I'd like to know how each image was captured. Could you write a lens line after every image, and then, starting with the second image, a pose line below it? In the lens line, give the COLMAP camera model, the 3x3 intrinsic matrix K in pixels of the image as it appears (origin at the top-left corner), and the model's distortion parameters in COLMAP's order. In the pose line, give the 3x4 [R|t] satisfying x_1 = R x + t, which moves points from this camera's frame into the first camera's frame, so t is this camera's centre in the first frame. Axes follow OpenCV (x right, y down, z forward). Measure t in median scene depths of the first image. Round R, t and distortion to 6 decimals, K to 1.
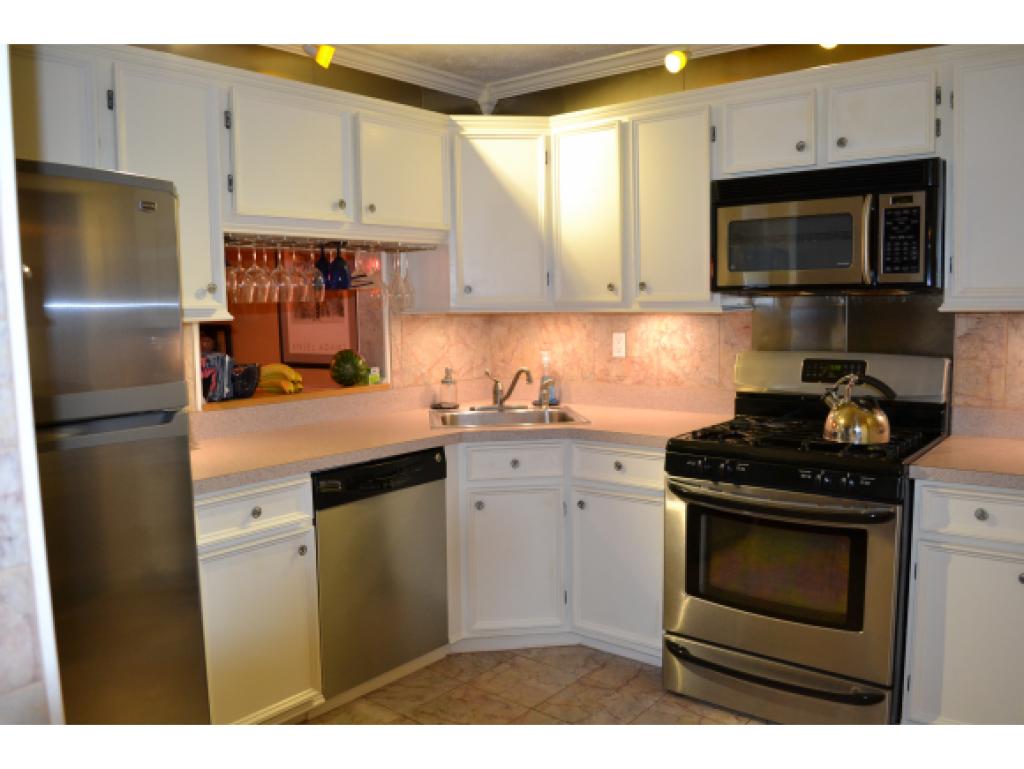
lens RADIAL K [[809.5, 0, 512.0], [0, 809.5, 384.5], [0, 0, 1]] dist [-0.079393, 0.002261]
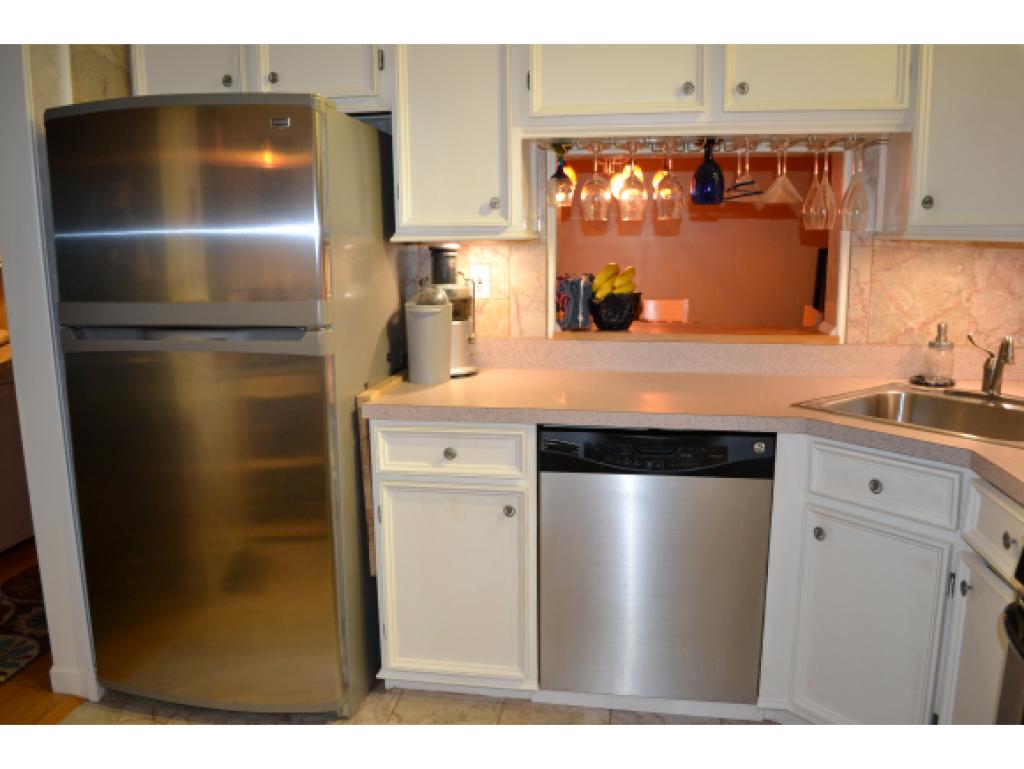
lens RADIAL K [[809.5, 0, 512.0], [0, 809.5, 384.5], [0, 0, 1]] dist [-0.079393, 0.002261]
pose [[0.504243, 0.167398, -0.847182, 0.364685], [-0.086257, 0.985889, 0.143466, -0.041652], [0.859243, 0.000734, 0.511567, 0.452950]]
